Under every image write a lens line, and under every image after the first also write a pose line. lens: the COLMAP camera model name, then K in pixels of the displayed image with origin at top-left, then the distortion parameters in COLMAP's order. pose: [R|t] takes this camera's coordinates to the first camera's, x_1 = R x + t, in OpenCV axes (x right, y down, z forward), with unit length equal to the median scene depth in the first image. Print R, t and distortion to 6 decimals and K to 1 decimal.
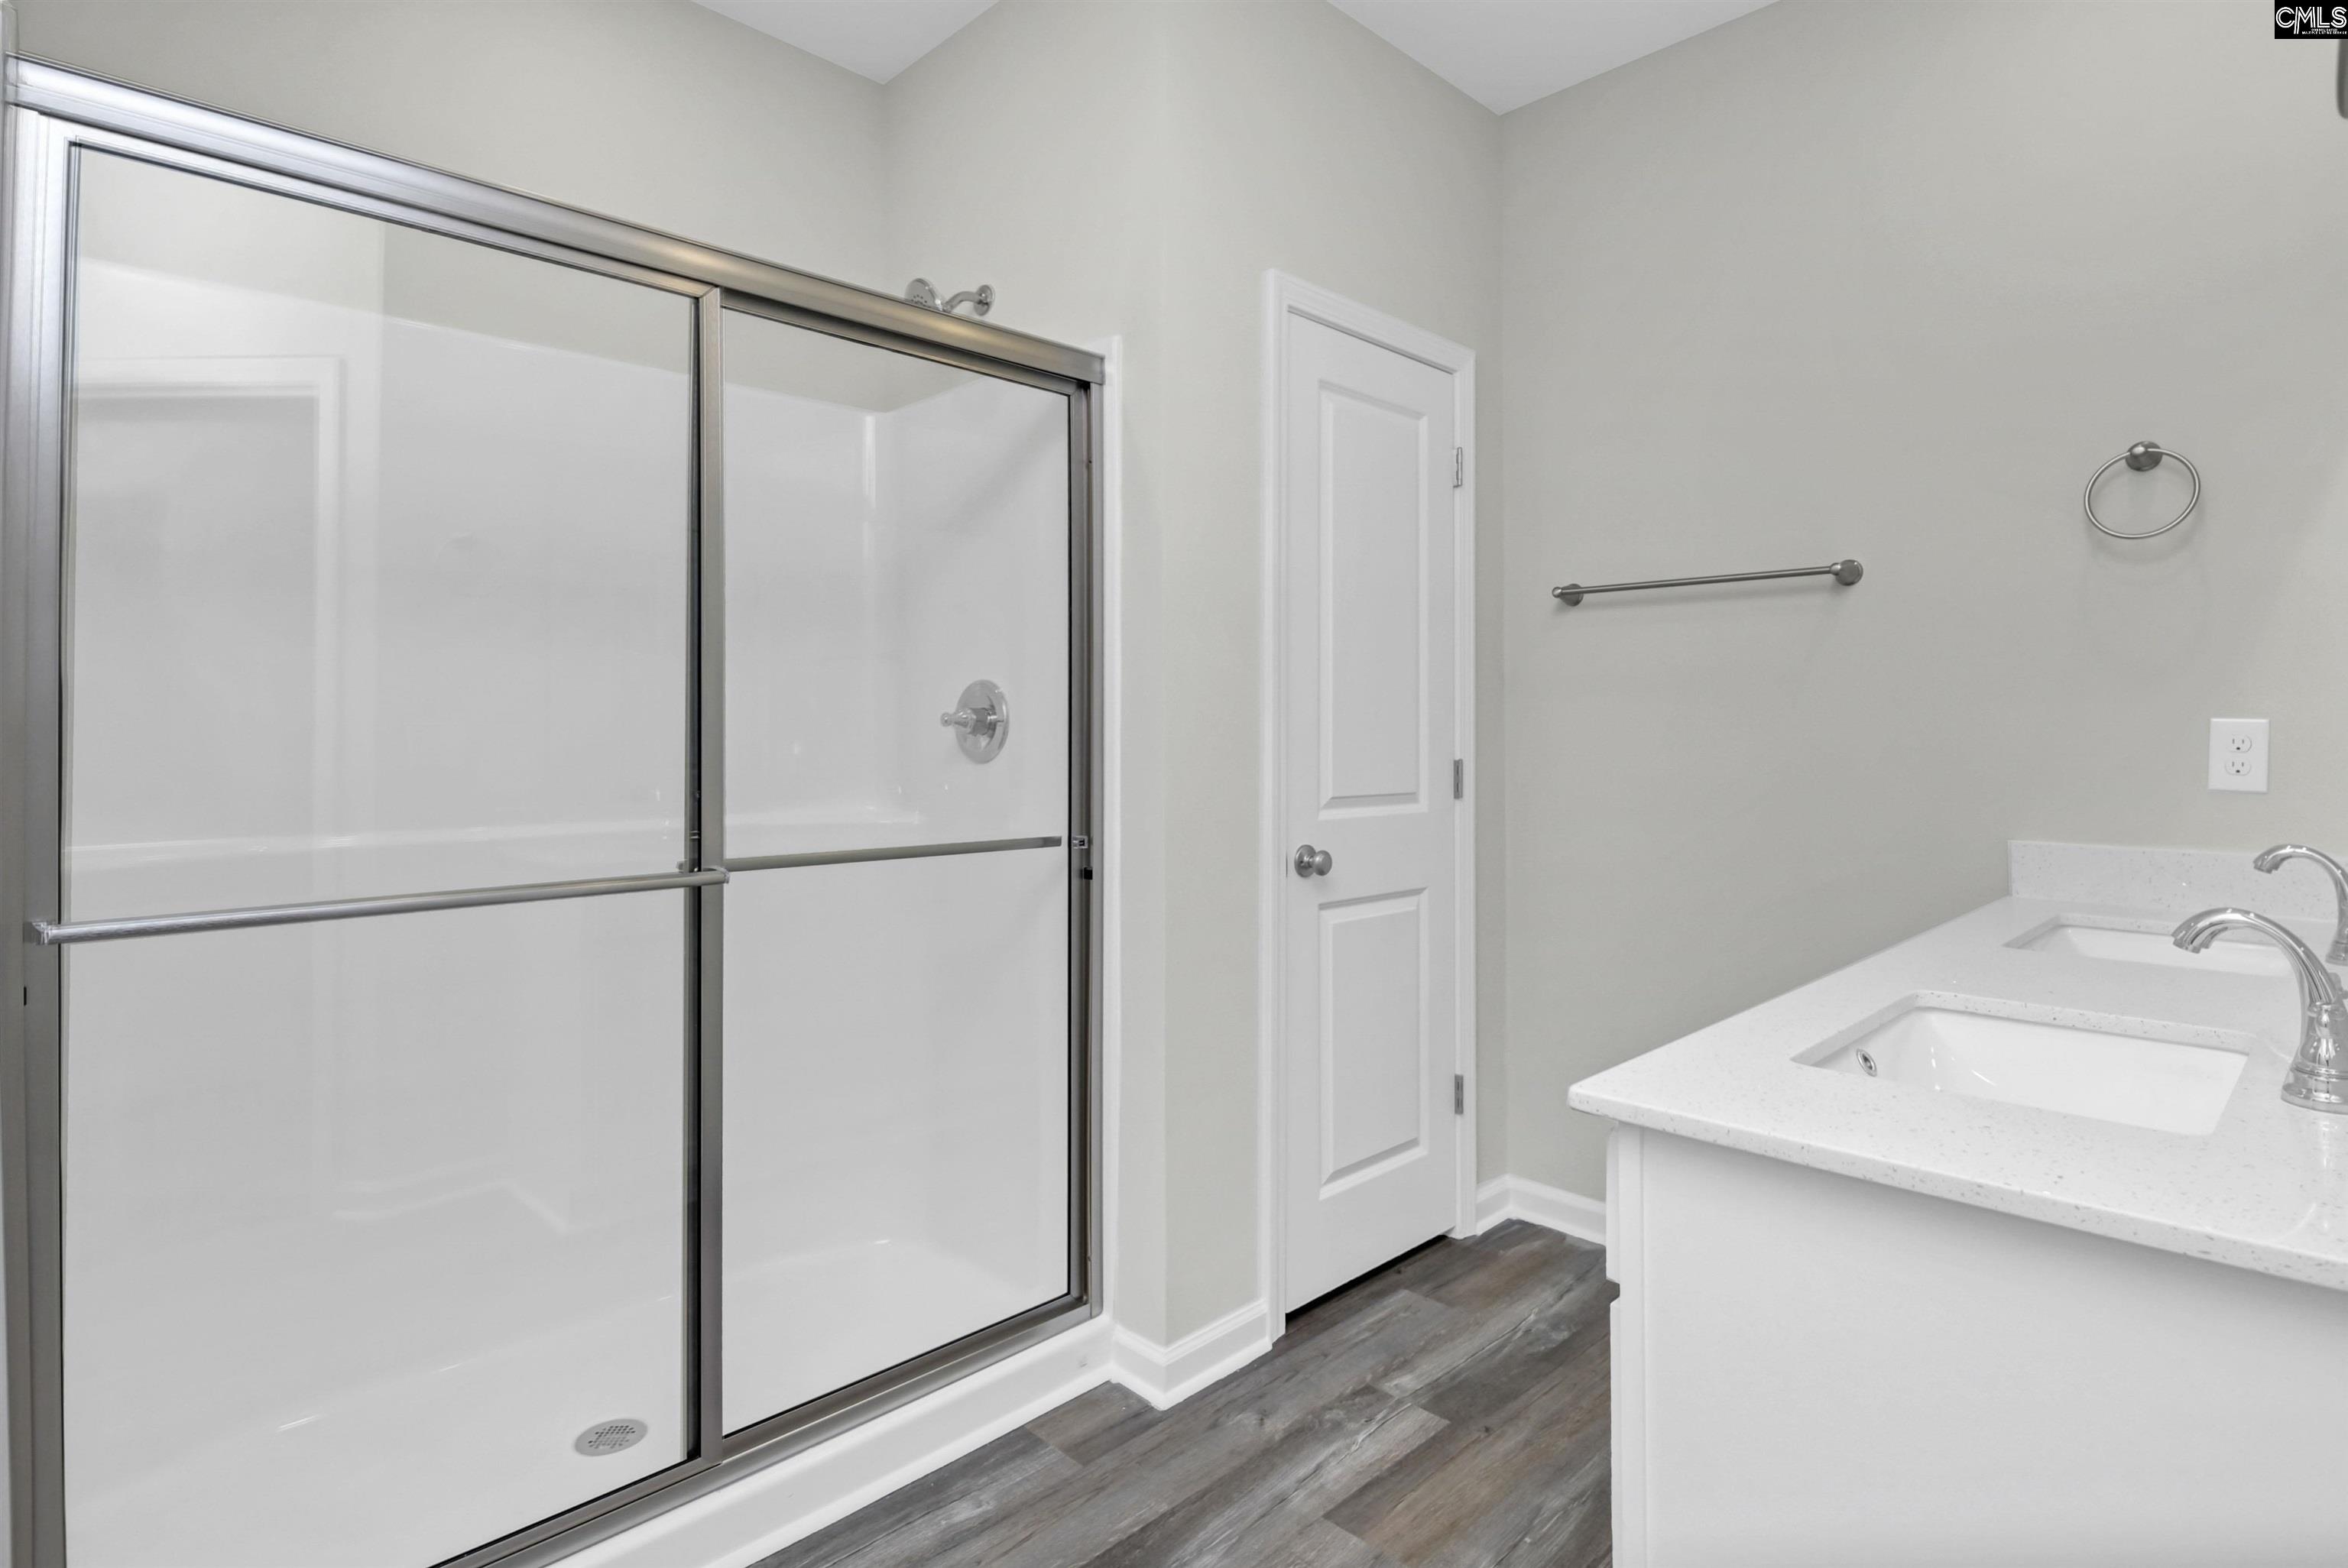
lens RADIAL K [[1218.8, 0, 1113.3], [0, 1218.8, 720.9], [0, 0, 1]] dist [0.010987, 0.000054]
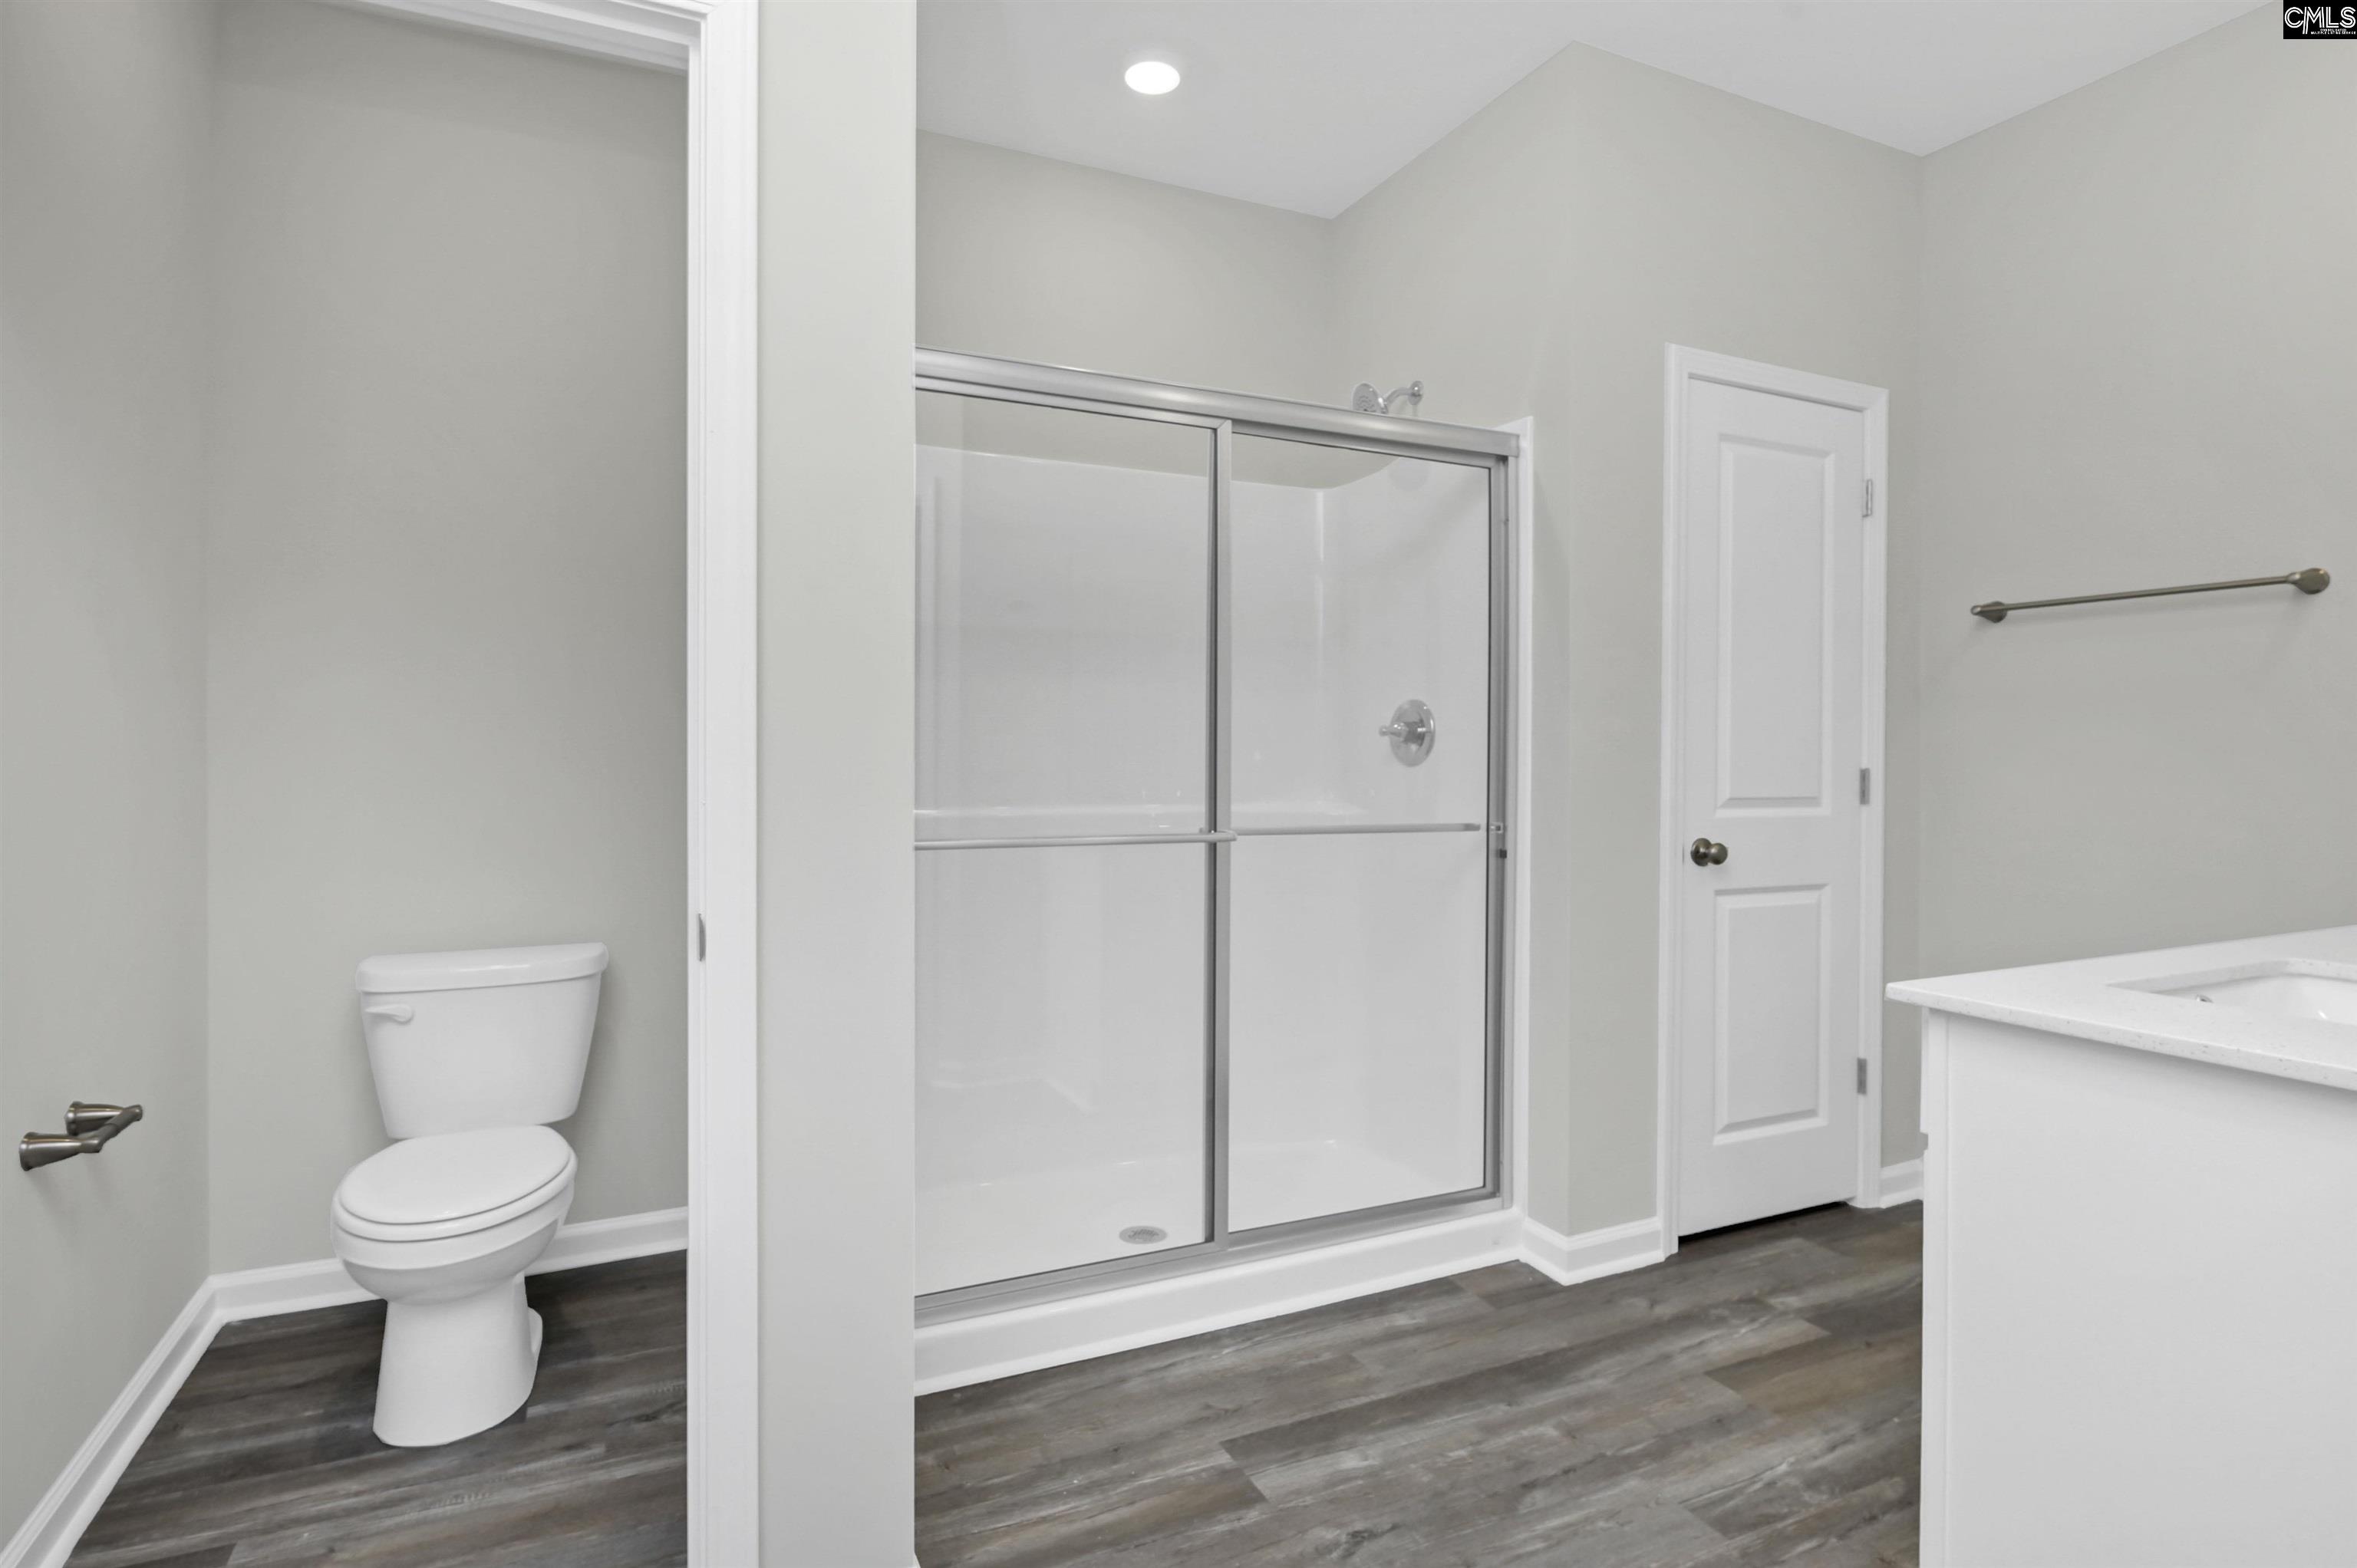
lens RADIAL K [[1120.8, 0, 1104.8], [0, 1120.8, 756.9], [0, 0, 1]] dist [-0.002027, -0.000631]
pose [[0.936632, 0.006683, -0.350251, -0.001615], [-0.003763, 0.999952, 0.009017, 0.018693], [0.350294, -0.007128, 0.936613, -0.209123]]
